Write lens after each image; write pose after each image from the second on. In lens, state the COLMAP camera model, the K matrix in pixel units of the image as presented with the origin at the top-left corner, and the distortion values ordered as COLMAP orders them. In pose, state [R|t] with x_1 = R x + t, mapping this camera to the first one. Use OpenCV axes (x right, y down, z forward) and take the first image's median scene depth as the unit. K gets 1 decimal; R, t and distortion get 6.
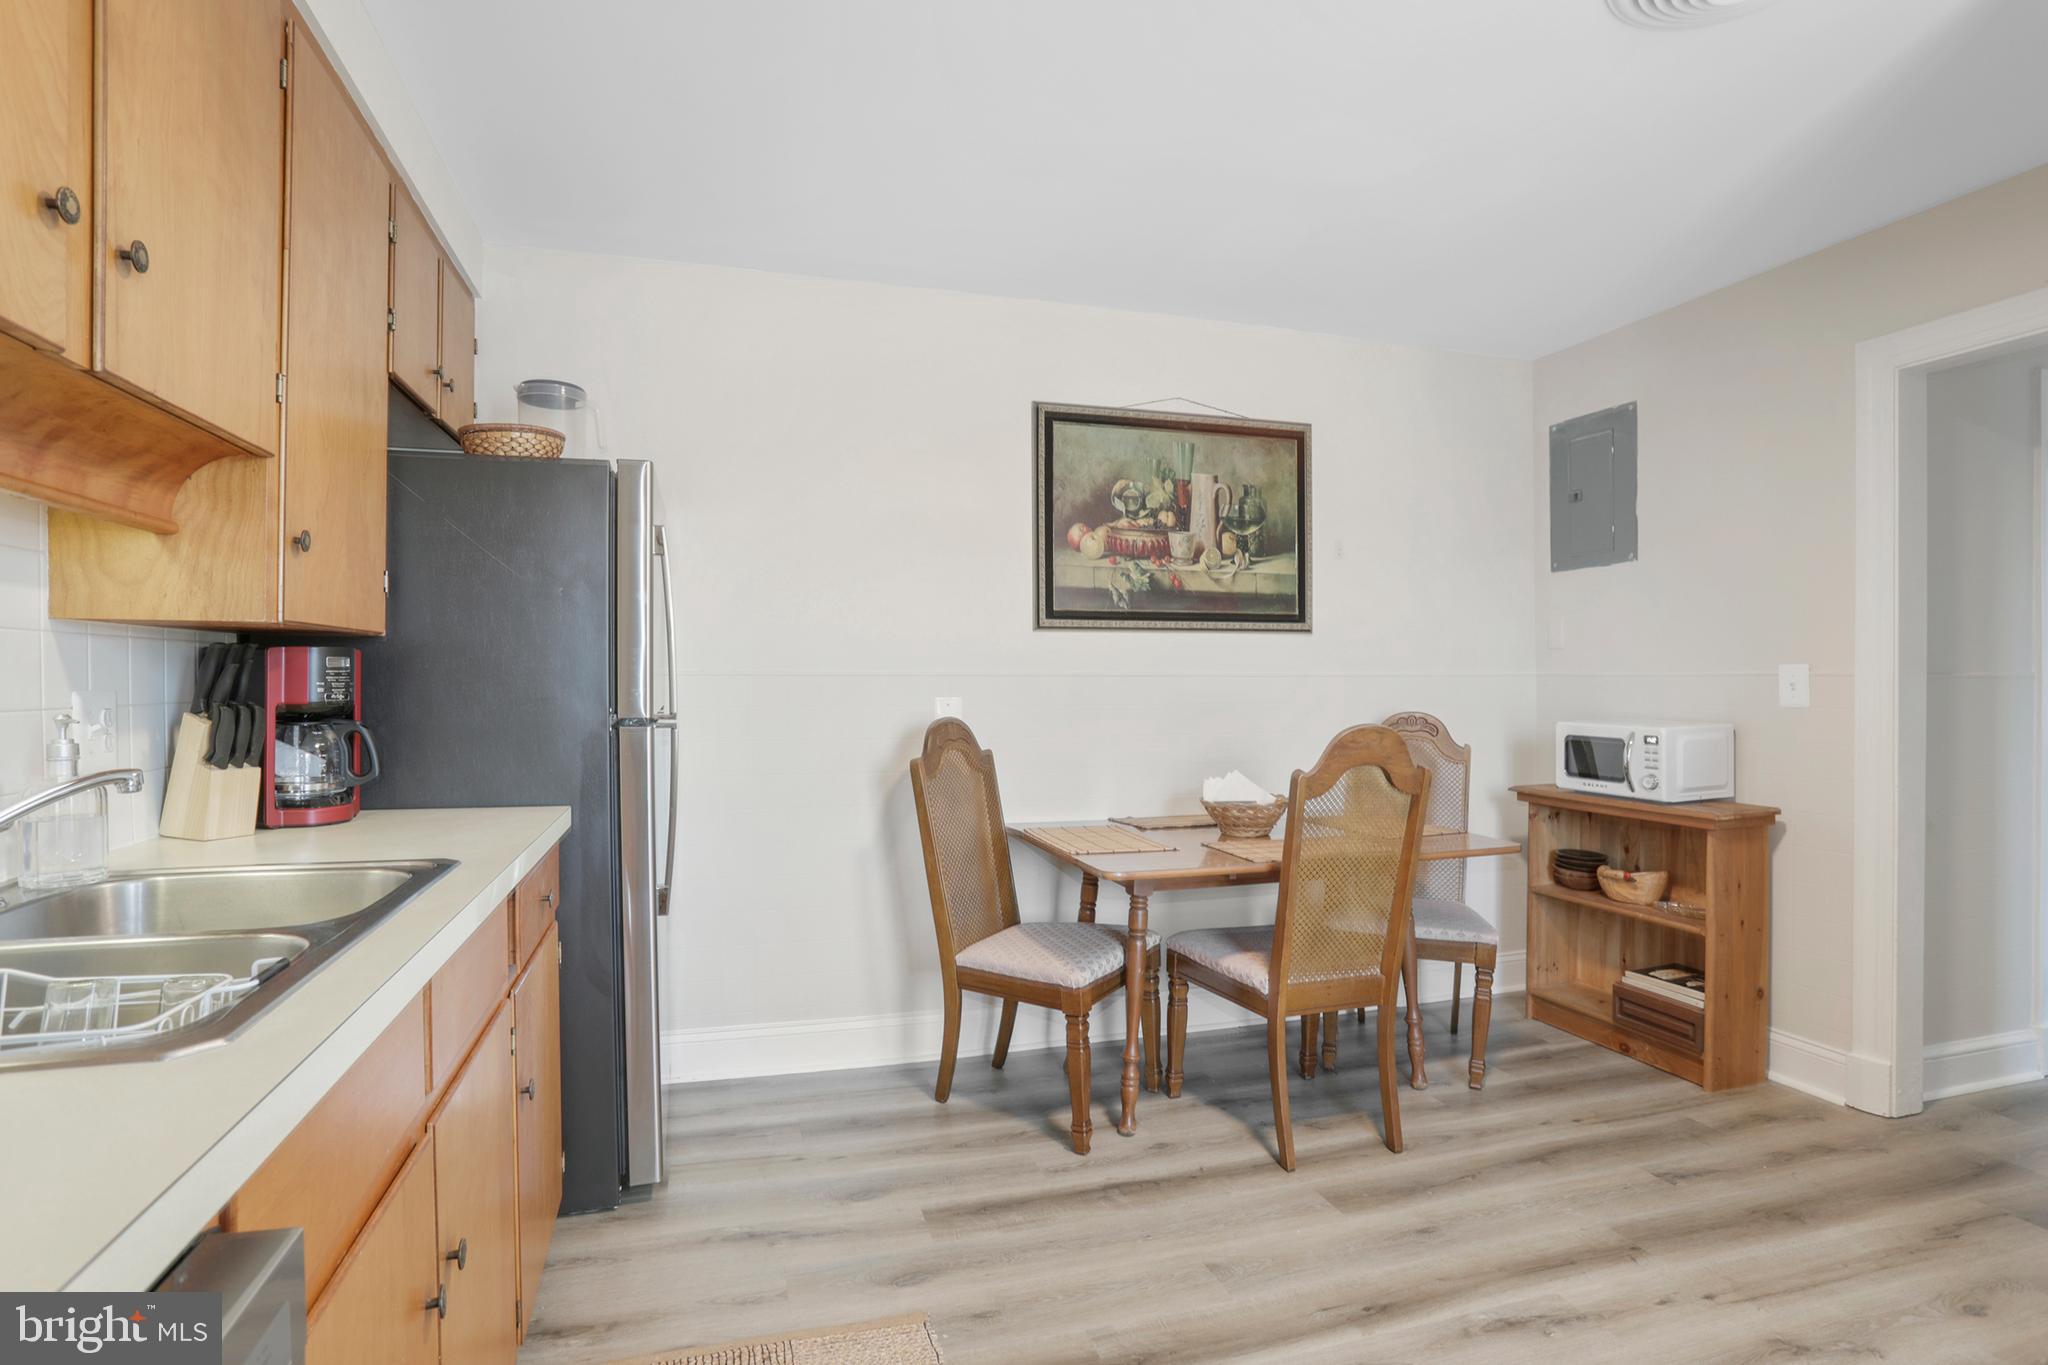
lens RADIAL K [[933.9, 0, 1020.8], [0, 933.9, 678.8], [0, 0, 1]] dist [-0.083754, 0.037144]
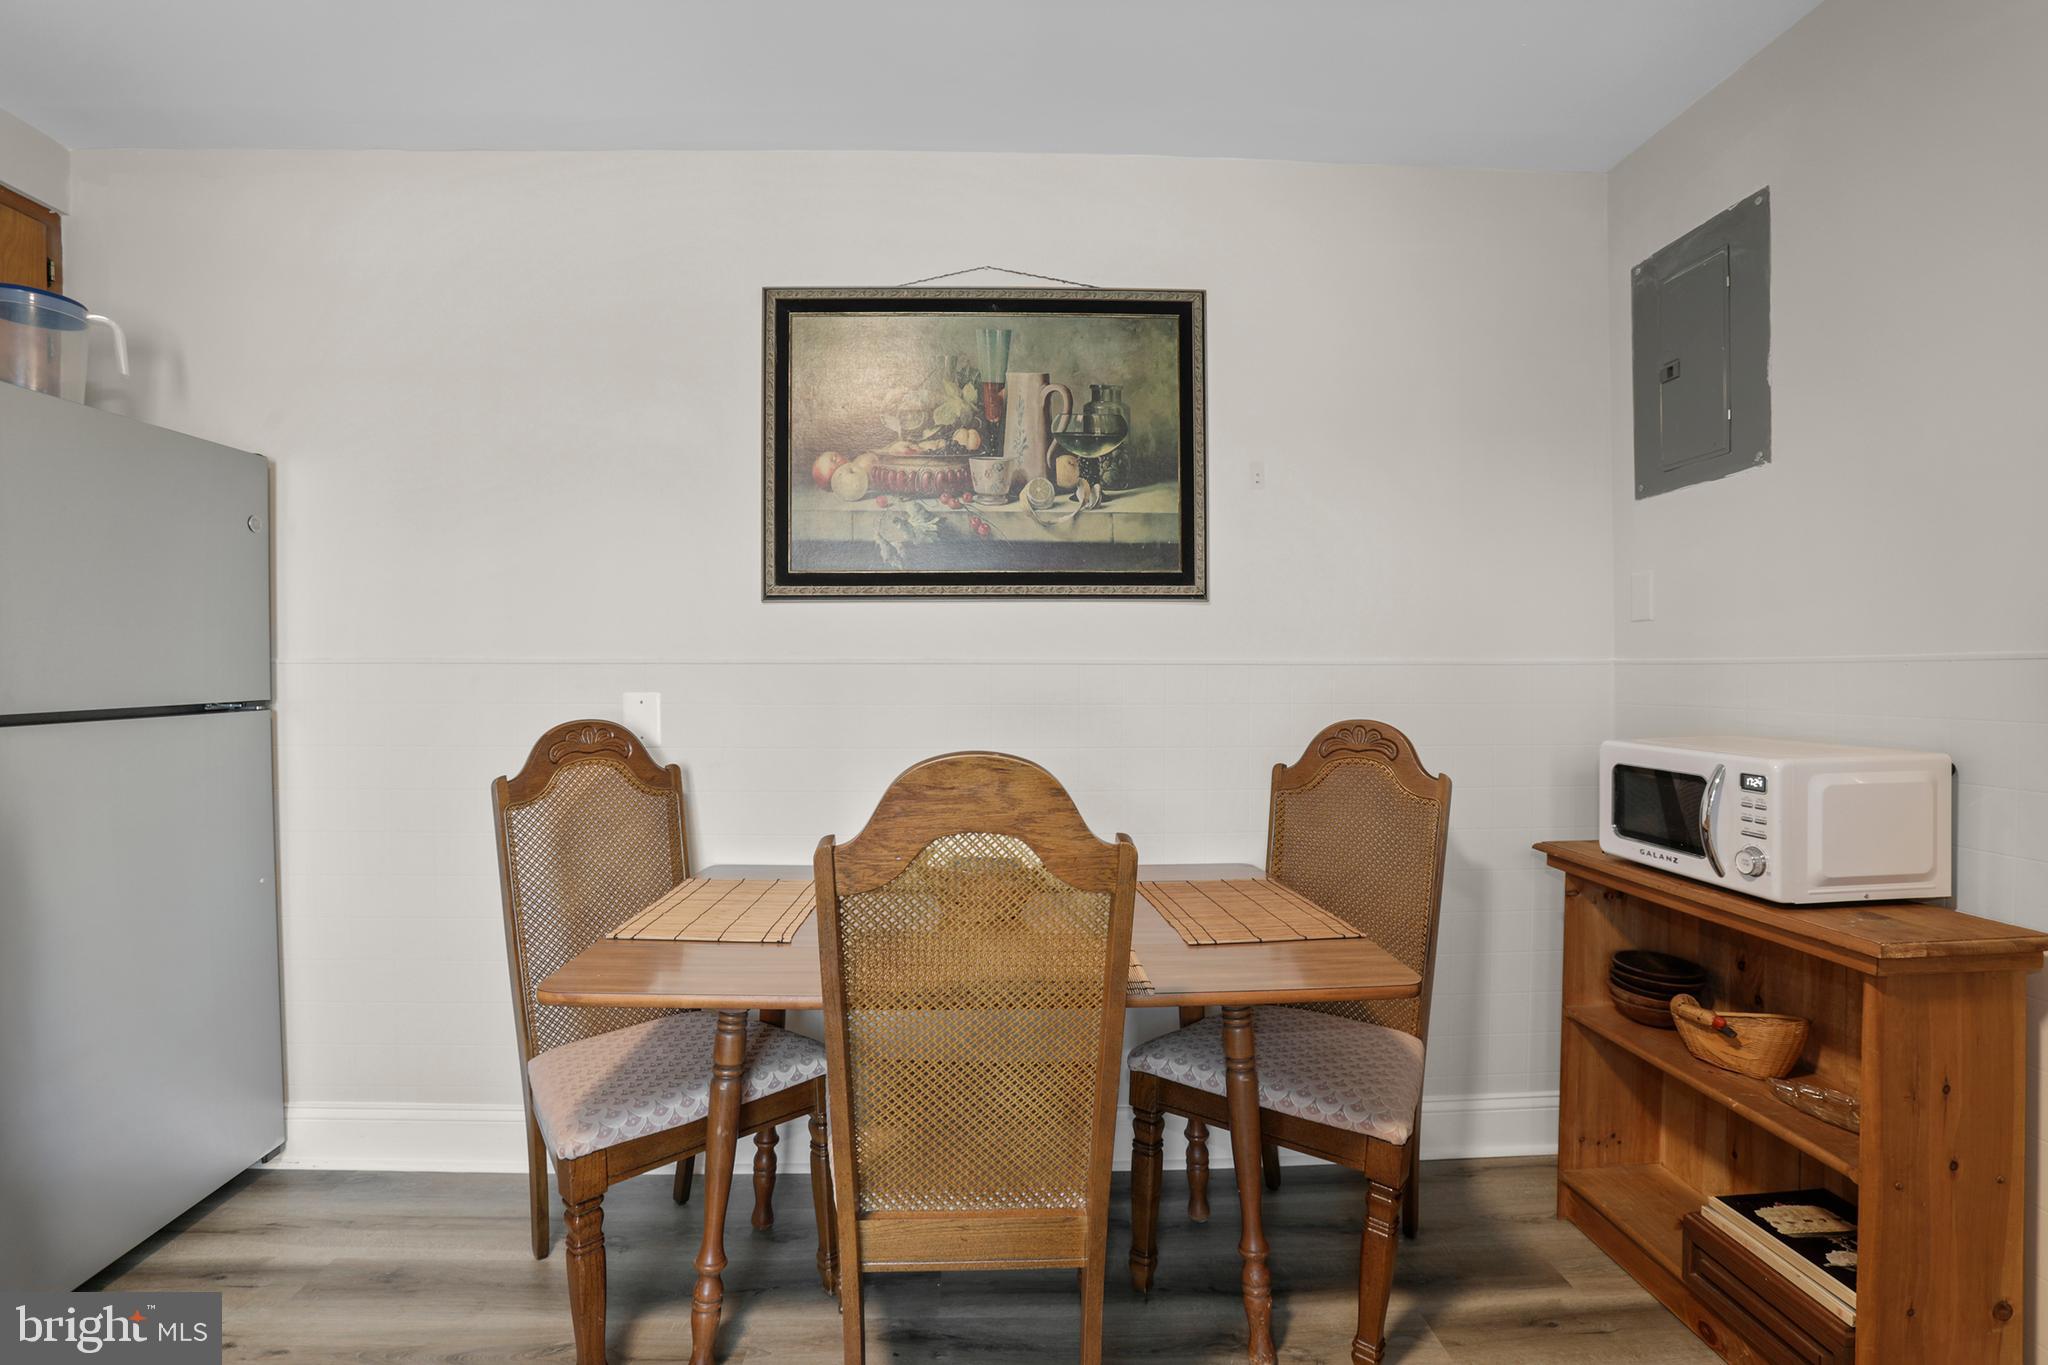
lens RADIAL K [[892.1, 0, 1020.3], [0, 892.1, 676.0], [0, 0, 1]] dist [-0.076417, 0.026958]
pose [[0.969325, 0.001725, -0.245777, 0.357109], [-0.000916, 0.999994, 0.003404, 0.003393], [0.245782, -0.003074, 0.969320, 0.360551]]
